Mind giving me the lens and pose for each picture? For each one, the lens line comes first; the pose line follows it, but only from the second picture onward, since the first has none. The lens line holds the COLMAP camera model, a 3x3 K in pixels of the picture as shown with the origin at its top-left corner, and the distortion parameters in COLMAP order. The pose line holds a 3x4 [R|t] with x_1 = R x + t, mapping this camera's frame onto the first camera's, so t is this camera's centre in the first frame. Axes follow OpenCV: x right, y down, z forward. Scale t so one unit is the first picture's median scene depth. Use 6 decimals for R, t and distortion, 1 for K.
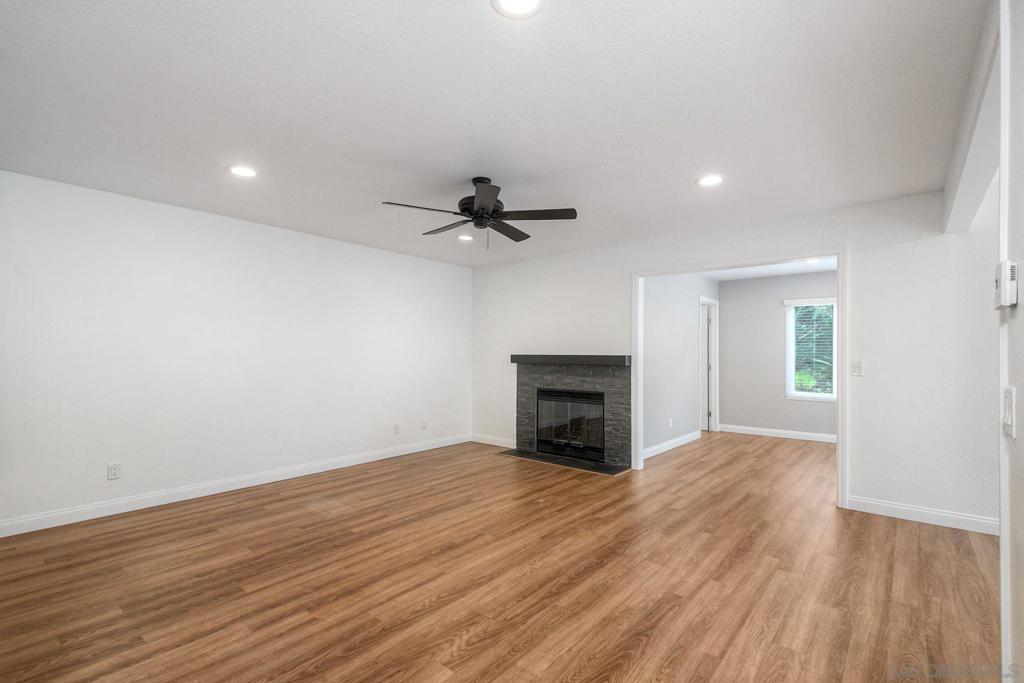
lens RADIAL K [[469.4, 0, 512.0], [0, 469.4, 341.5], [0, 0, 1]] dist [0.039134, -0.000363]
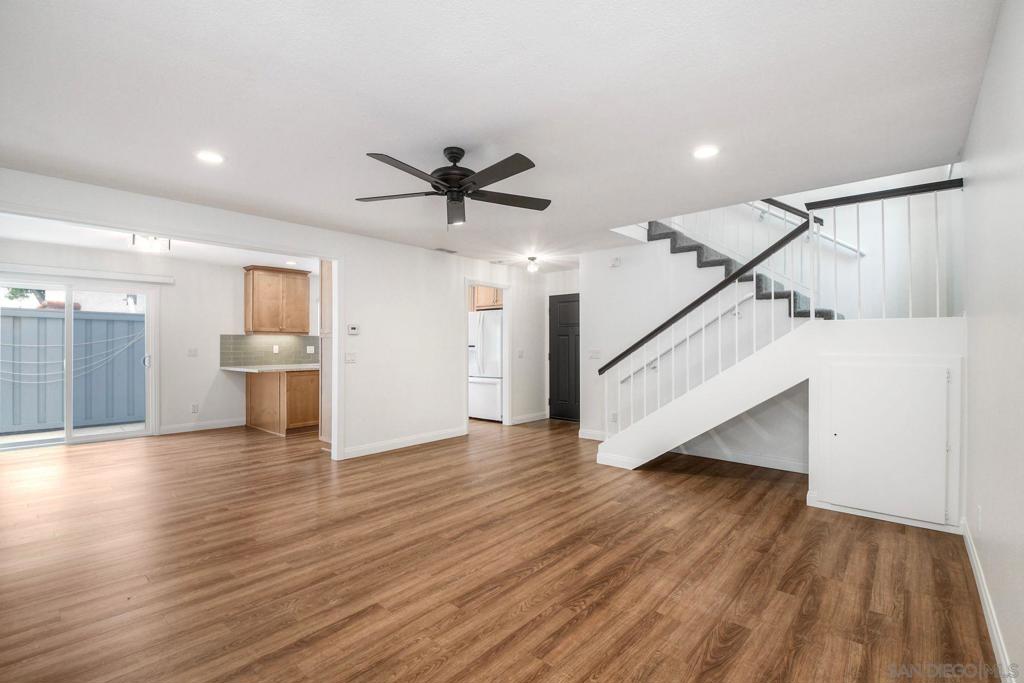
lens RADIAL K [[455.6, 0, 516.6], [0, 455.6, 341.3], [0, 0, 1]] dist [0.014270, -0.016000]
pose [[-0.999870, -0.002610, 0.015905, -0.223076], [-0.003108, 0.999504, -0.031338, 0.050681], [-0.015816, -0.031383, -0.999382, 2.080302]]
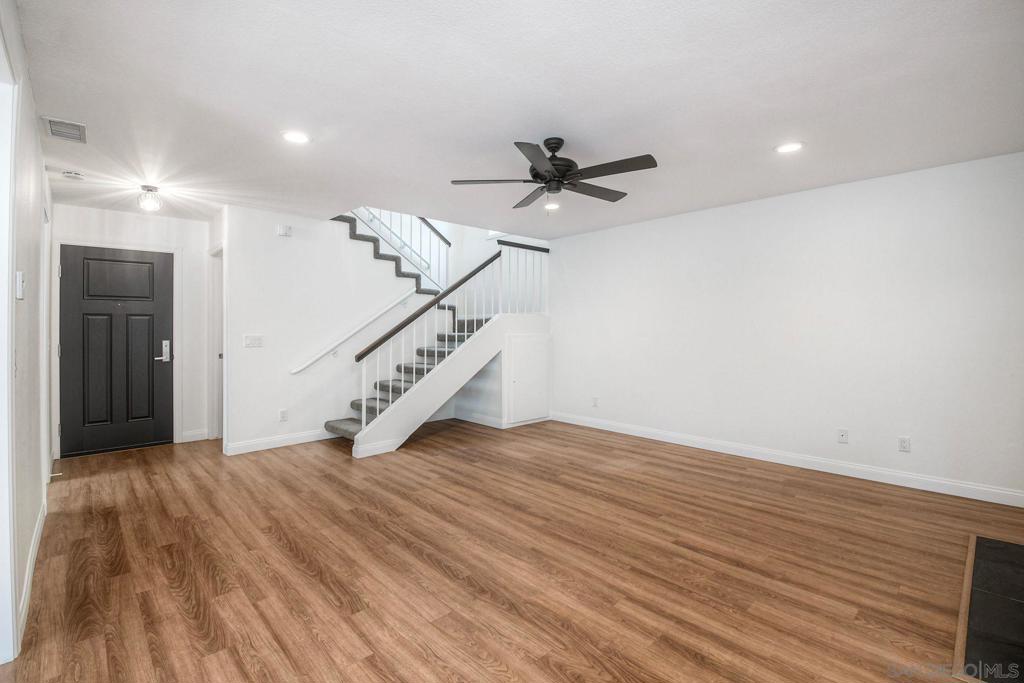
lens RADIAL K [[455.6, 0, 516.6], [0, 455.6, 341.3], [0, 0, 1]] dist [0.014270, -0.016000]
pose [[-0.107253, 0.024480, -0.993930, 0.922076], [0.025640, 0.999432, 0.021849, 0.030350], [0.993901, -0.023141, -0.107820, 1.138600]]
